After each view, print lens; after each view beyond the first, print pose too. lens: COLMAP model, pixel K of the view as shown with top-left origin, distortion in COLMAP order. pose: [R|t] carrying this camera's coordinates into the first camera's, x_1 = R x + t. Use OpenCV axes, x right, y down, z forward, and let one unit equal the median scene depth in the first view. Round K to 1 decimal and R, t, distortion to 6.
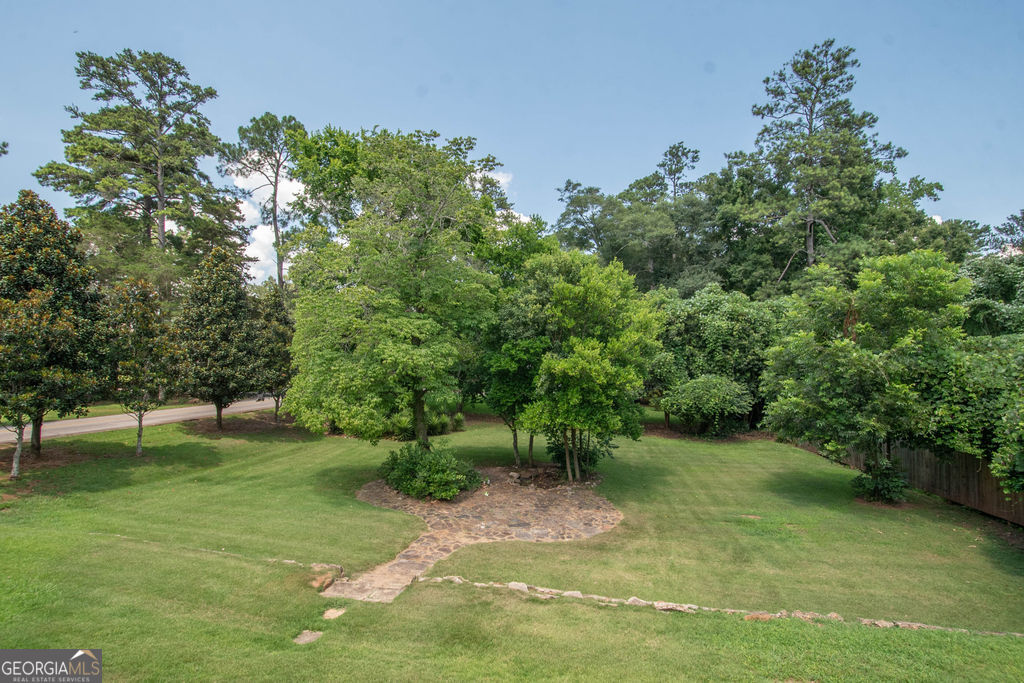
lens RADIAL K [[454.7, 0, 497.0], [0, 454.7, 344.9], [0, 0, 1]] dist [-0.005317, -0.005799]
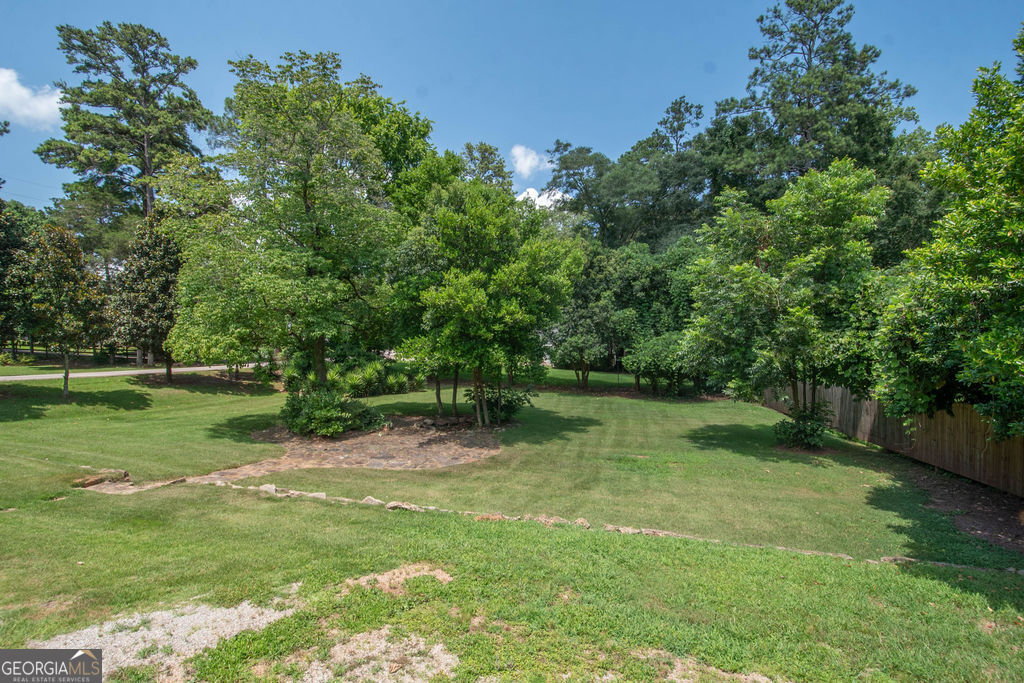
lens RADIAL K [[454.7, 0, 510.9], [0, 454.7, 347.7], [0, 0, 1]] dist [-0.005317, -0.005799]
pose [[0.997336, -0.003945, -0.072844, 0.167820], [0.006416, 0.999411, 0.033720, 0.055939], [0.072668, -0.034097, 0.996773, 0.025901]]
